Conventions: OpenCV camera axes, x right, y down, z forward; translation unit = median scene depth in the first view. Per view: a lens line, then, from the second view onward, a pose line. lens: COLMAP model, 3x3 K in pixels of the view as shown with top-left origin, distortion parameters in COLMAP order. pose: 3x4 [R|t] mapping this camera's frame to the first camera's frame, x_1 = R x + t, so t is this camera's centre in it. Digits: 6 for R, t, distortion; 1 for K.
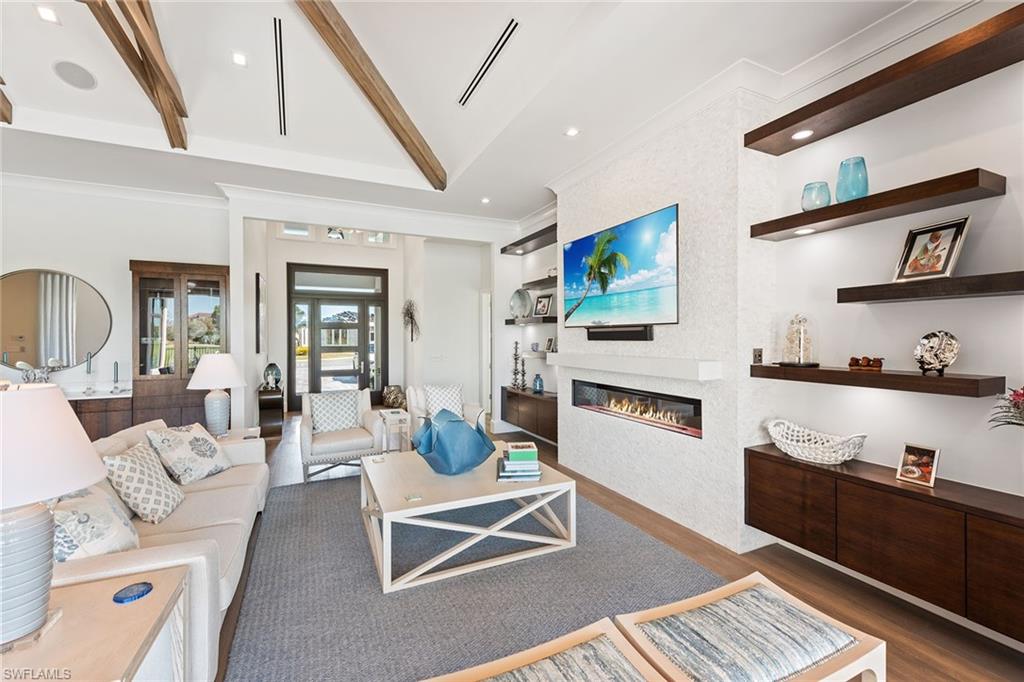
lens RADIAL K [[422.4, 0, 511.8], [0, 422.4, 339.1], [0, 0, 1]] dist [0.004259, 0.000148]
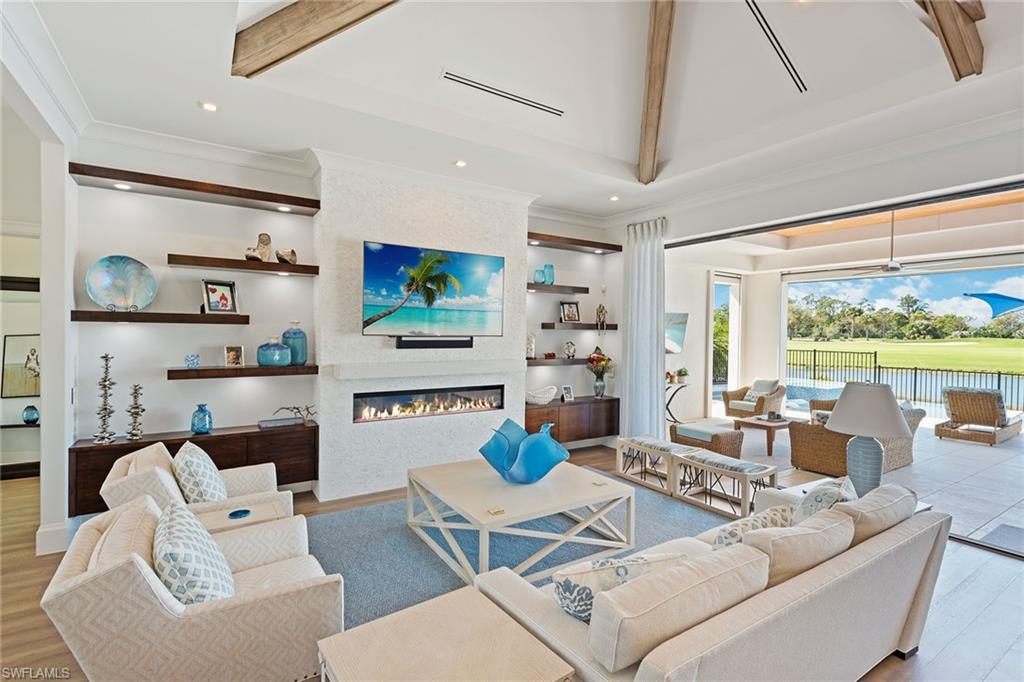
lens RADIAL K [[479.5, 0, 502.8], [0, 479.5, 324.5], [0, 0, 1]] dist [-0.003717, -0.001819]
pose [[-0.107392, -0.000181, 0.994217, -1.068856], [-0.017699, 0.999842, -0.001729, -0.065682], [-0.994059, -0.017783, -0.107378, 0.976122]]
